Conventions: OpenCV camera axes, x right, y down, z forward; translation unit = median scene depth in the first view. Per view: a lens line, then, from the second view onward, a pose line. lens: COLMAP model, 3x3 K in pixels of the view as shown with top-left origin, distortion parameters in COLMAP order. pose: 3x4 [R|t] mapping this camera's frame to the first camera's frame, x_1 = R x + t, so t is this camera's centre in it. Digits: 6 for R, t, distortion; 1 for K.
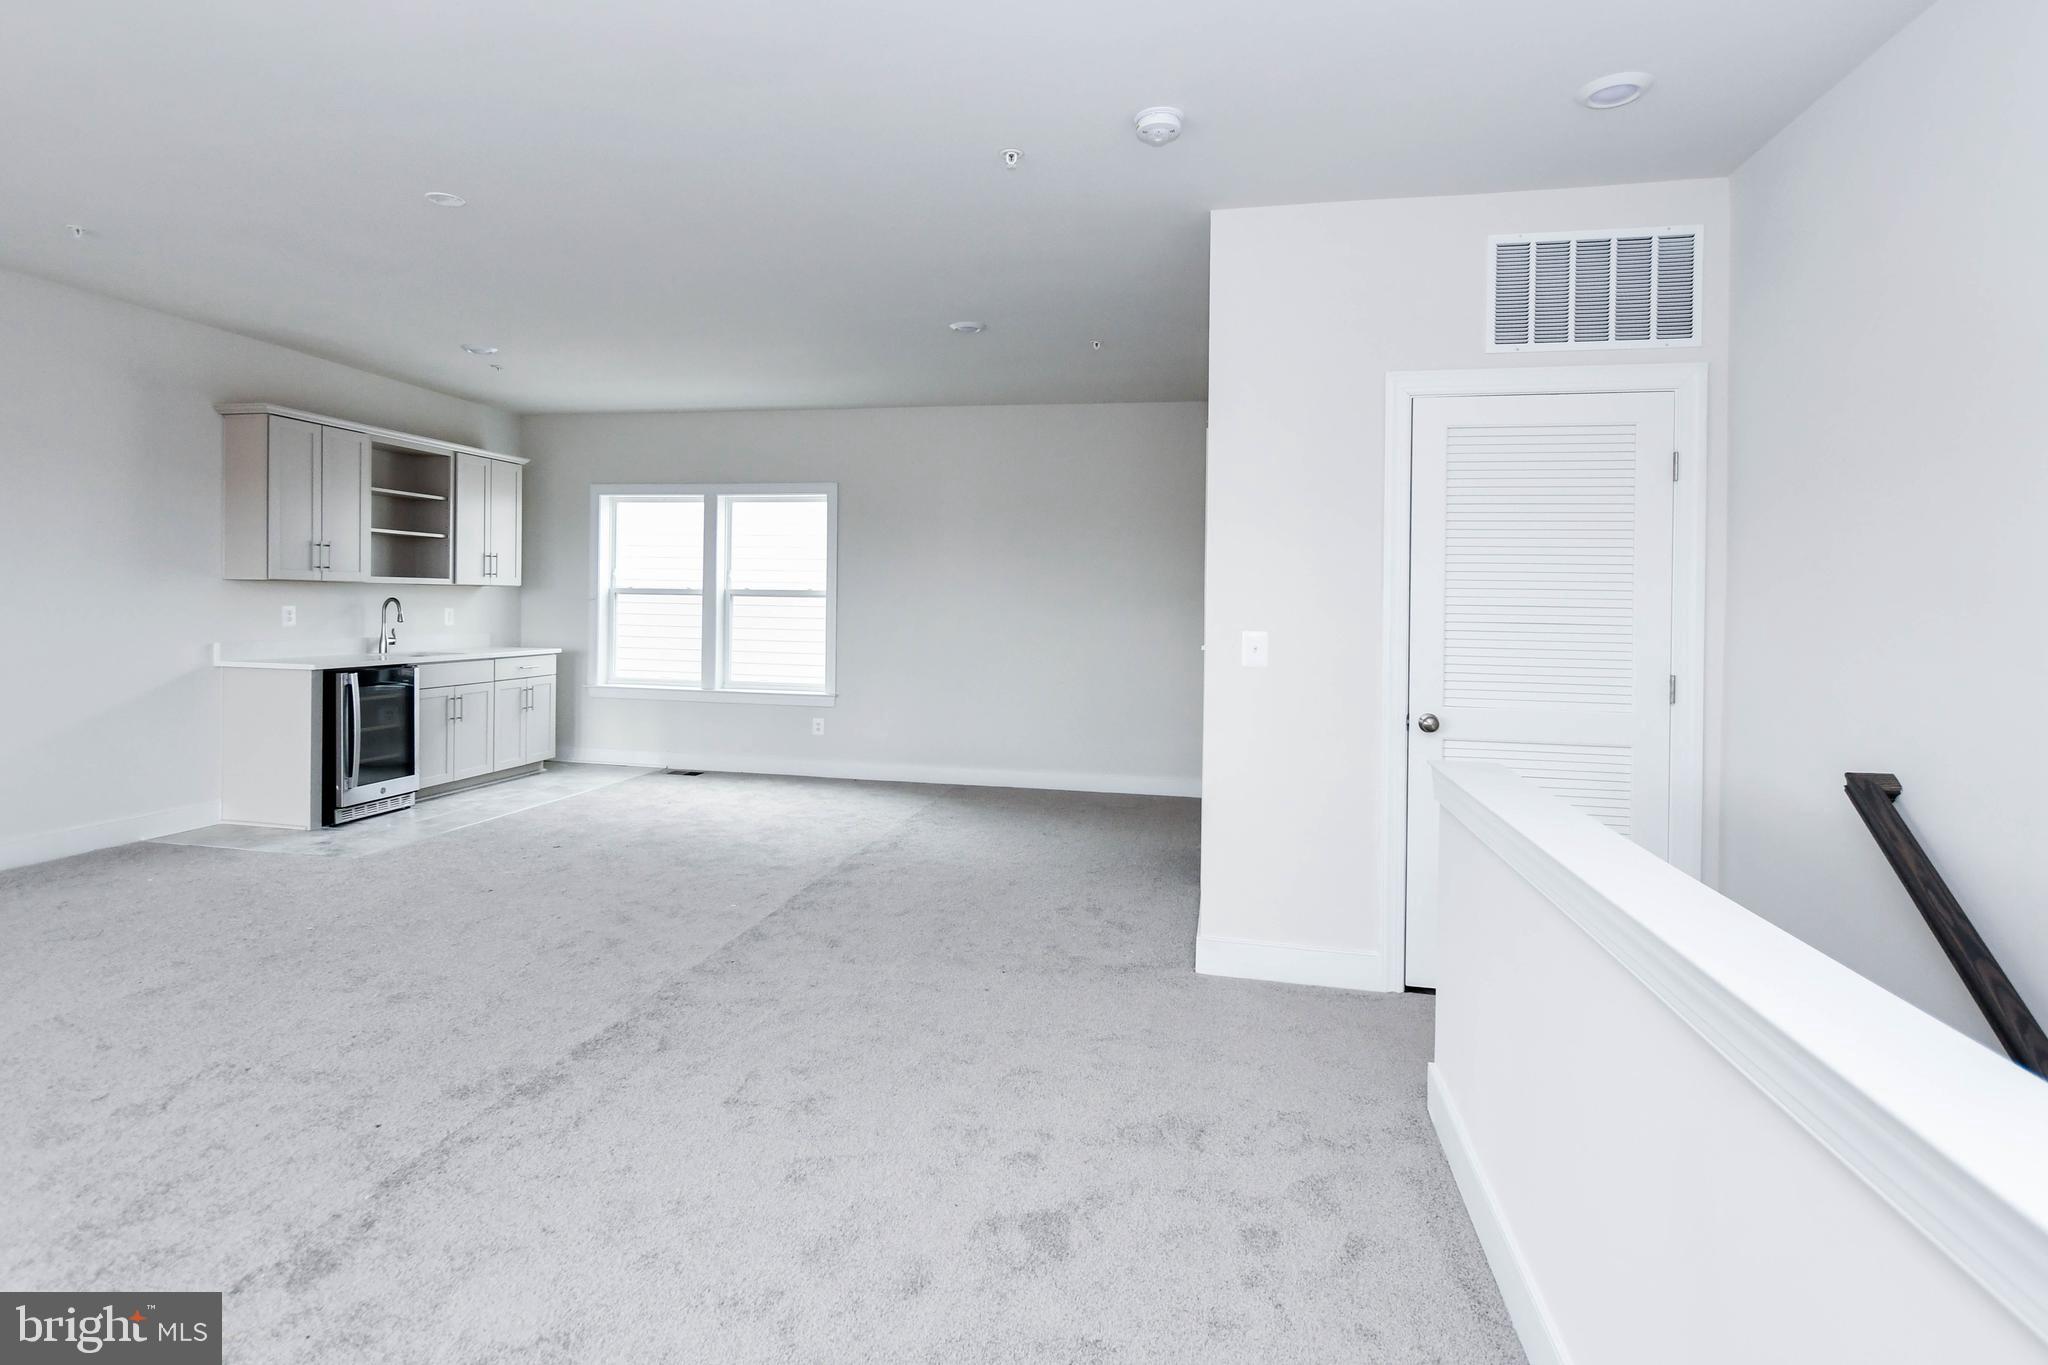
lens RADIAL K [[995.8, 0, 978.8], [0, 995.8, 621.2], [0, 0, 1]] dist [0.001769, 0.000419]
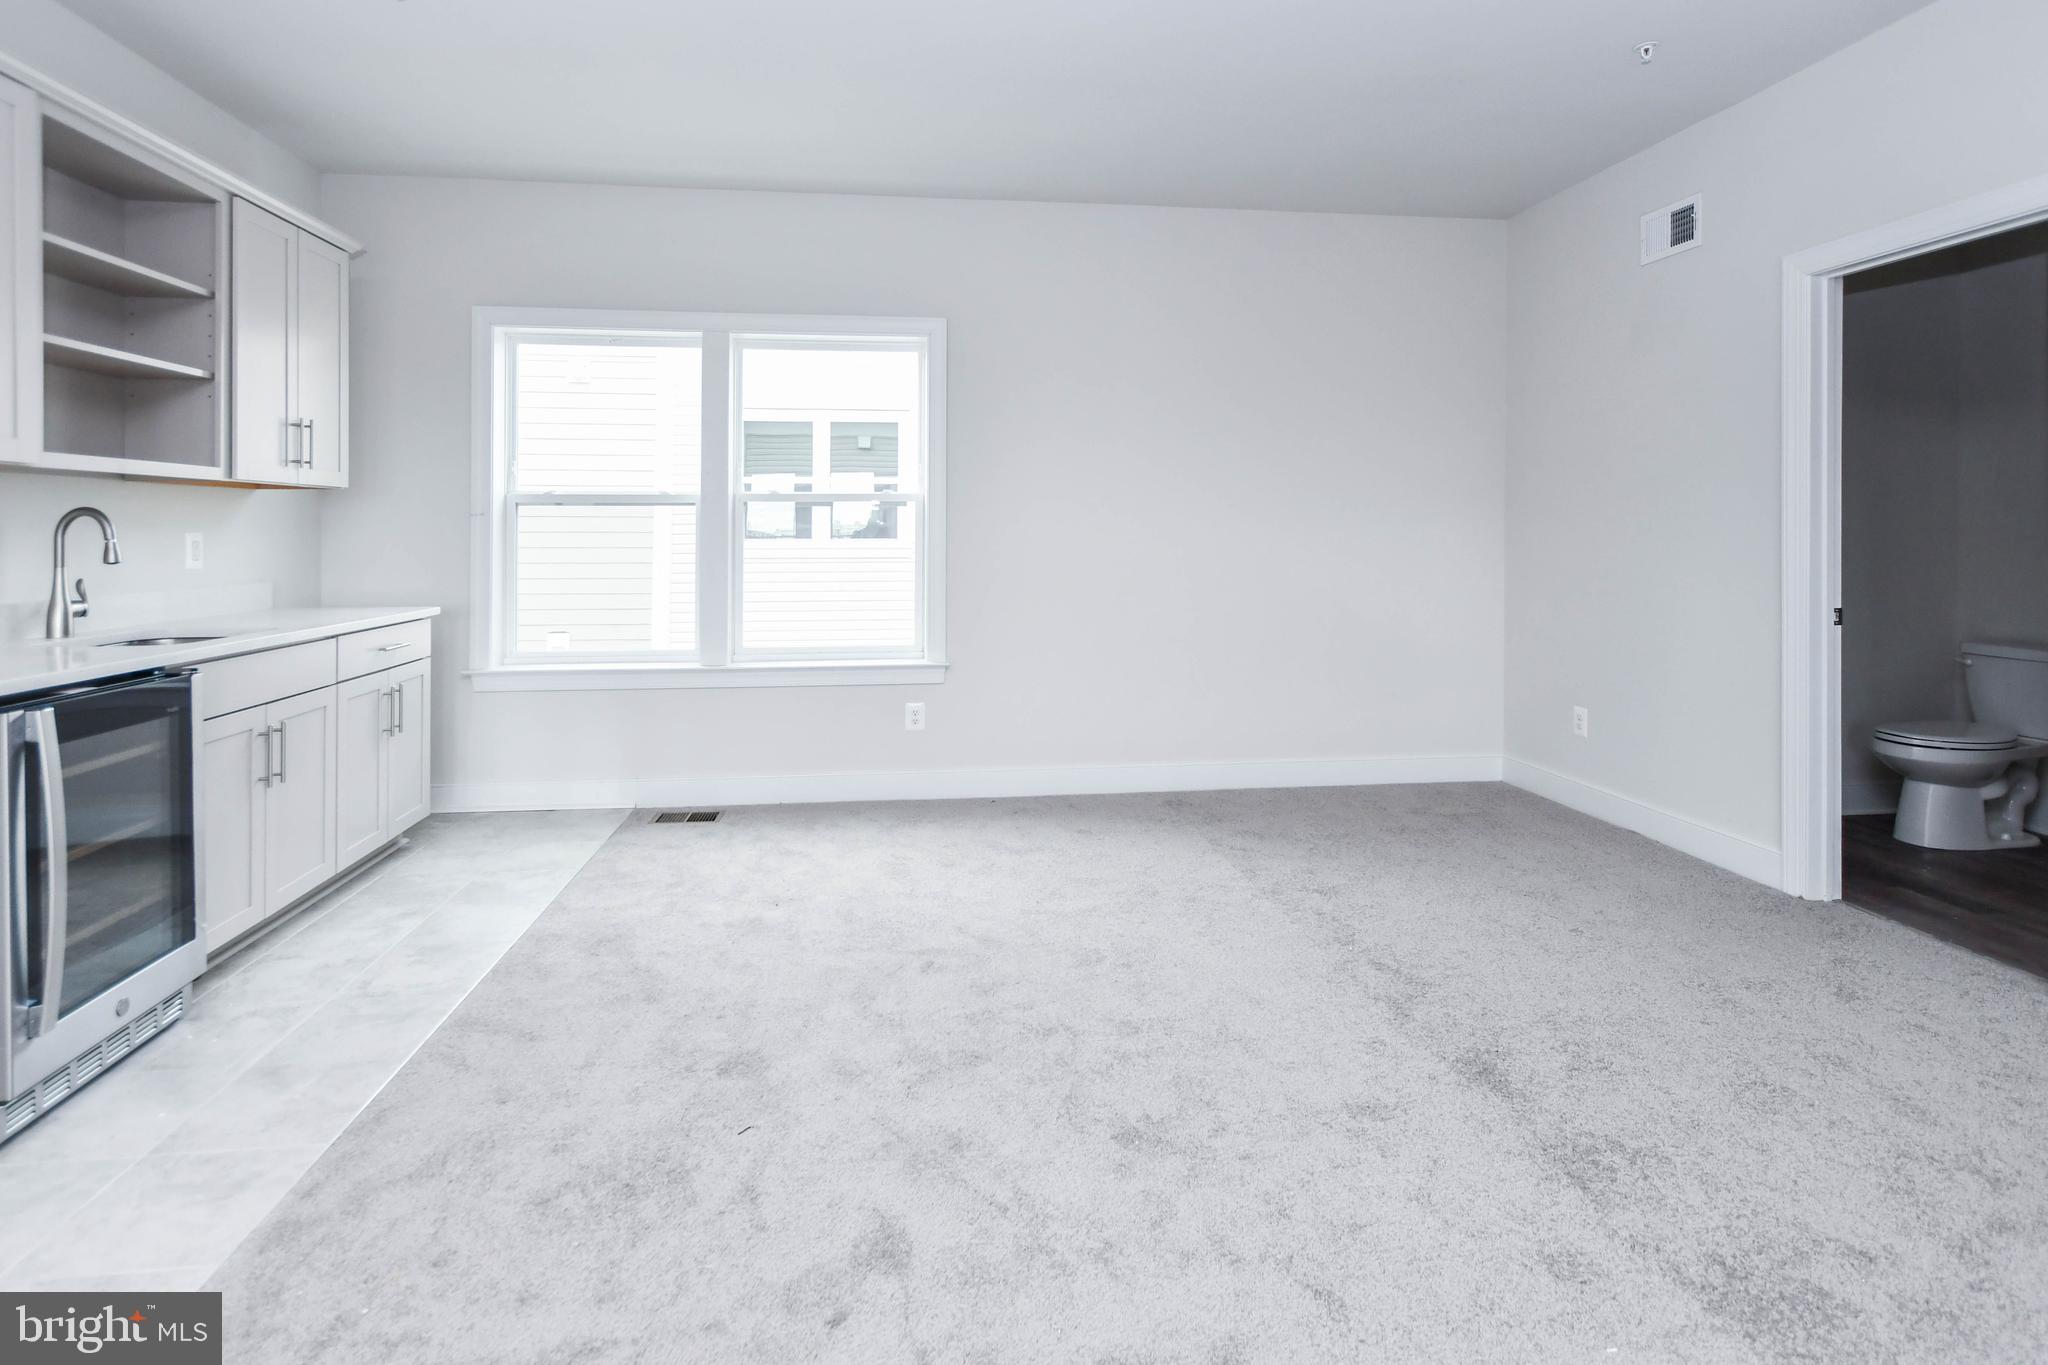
lens RADIAL K [[1003.9, 0, 1022.5], [0, 1003.9, 543.6], [0, 0, 1]] dist [-0.001071, -0.000045]
pose [[0.943075, -0.021007, 0.331917, -0.306322], [0.021979, 0.999758, 0.000826, 0.000621], [-0.331854, 0.006516, 0.943308, 0.401107]]
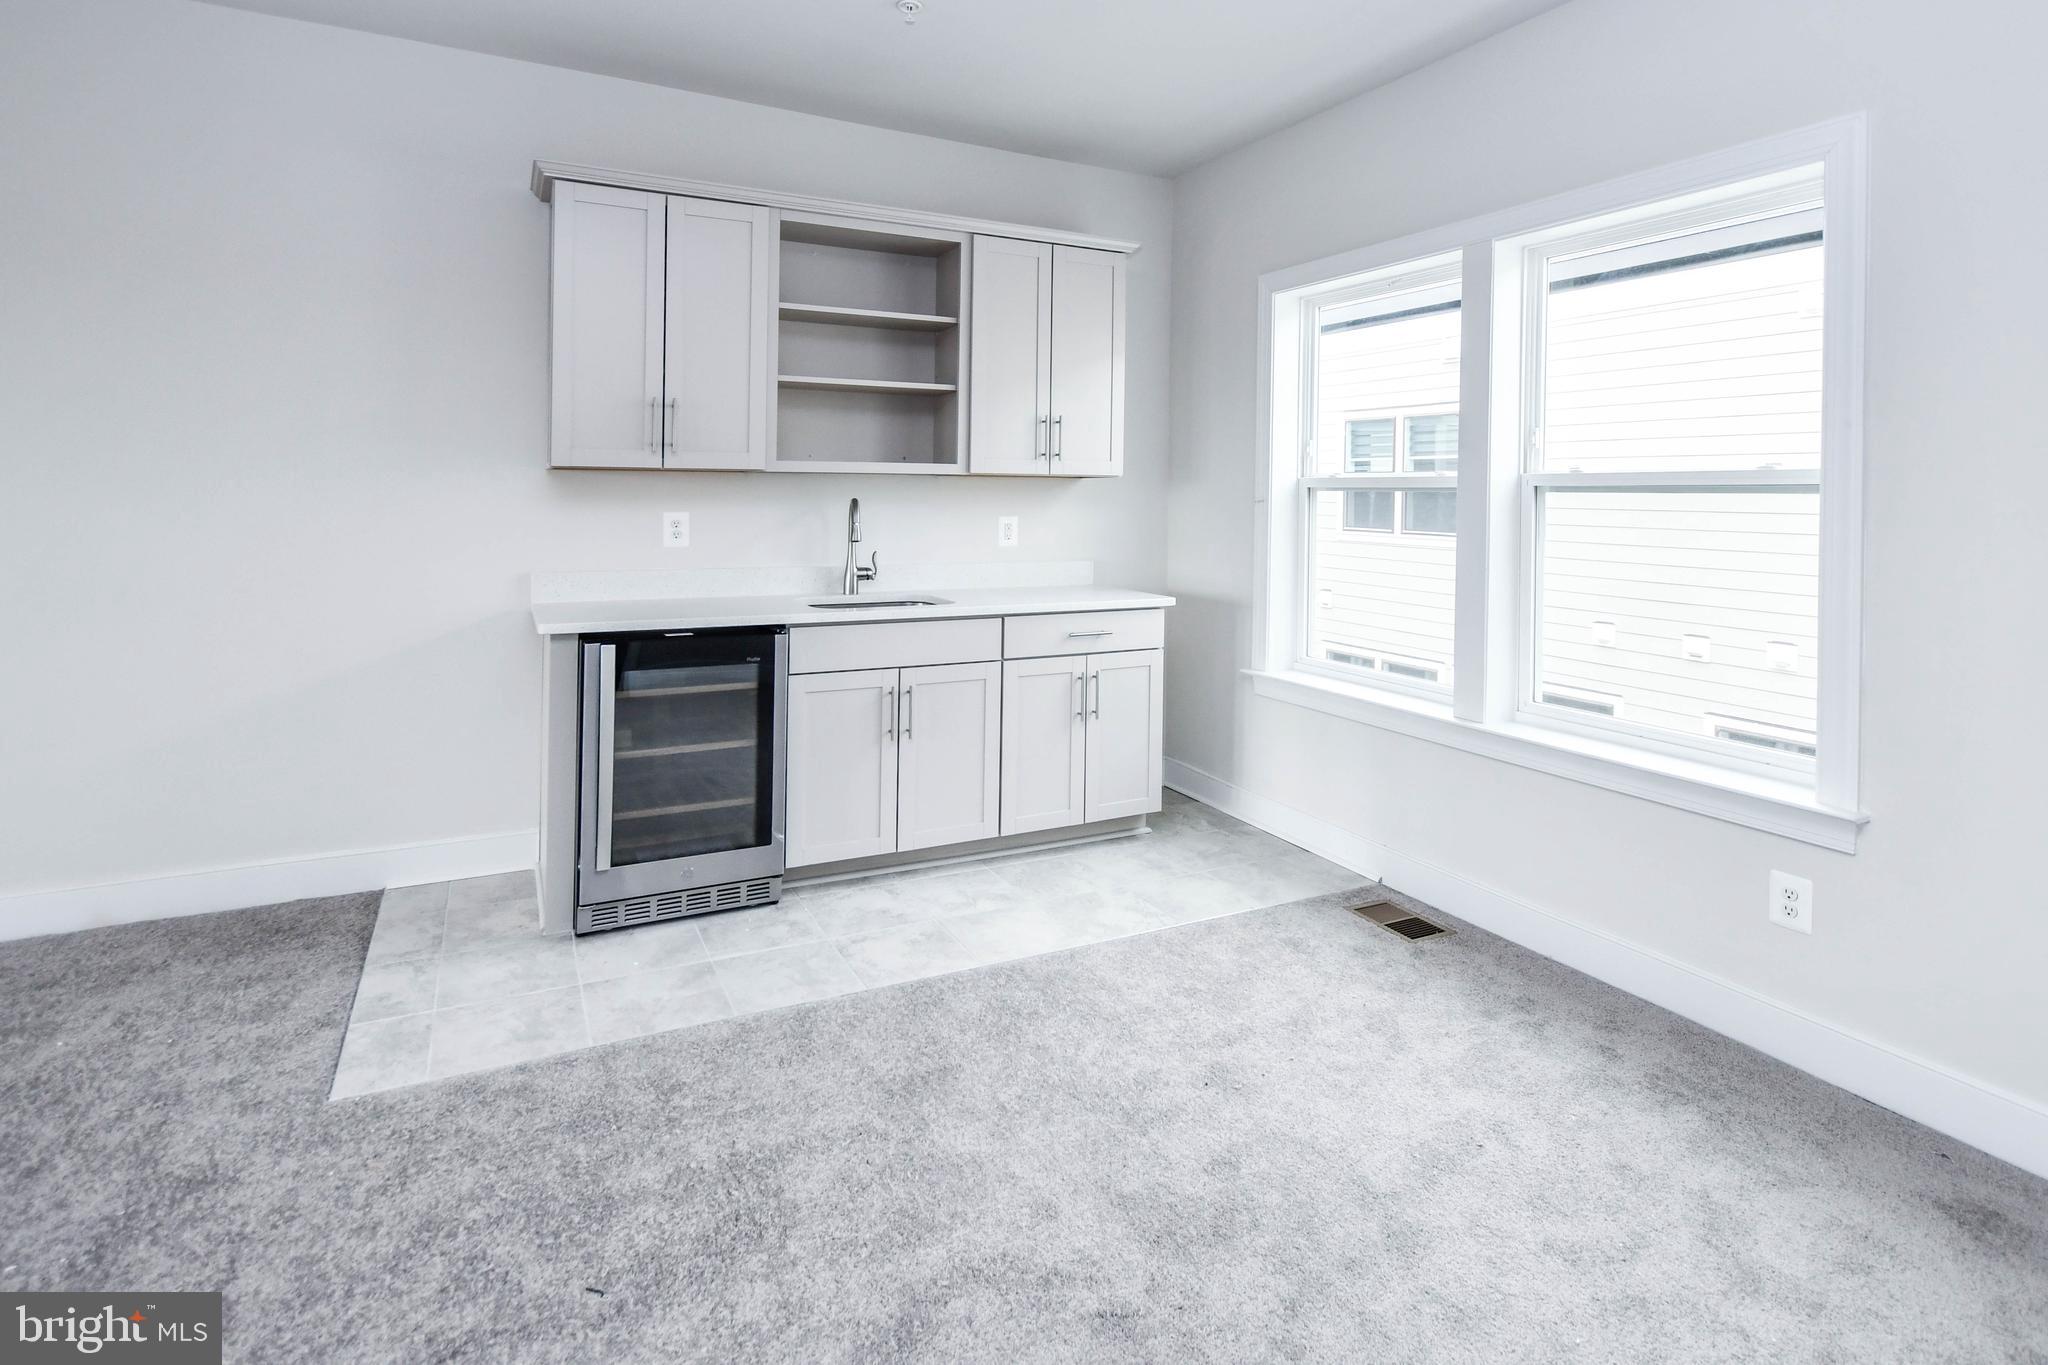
lens RADIAL K [[1040.2, 0, 1015.9], [0, 1040.2, 510.1], [0, 0, 1]] dist [0.001175, 0.000278]
pose [[0.627202, 0.004315, -0.778845, -0.059497], [-0.016400, 0.999836, -0.007667, -0.011864], [0.778684, 0.017582, 0.627170, 0.608038]]
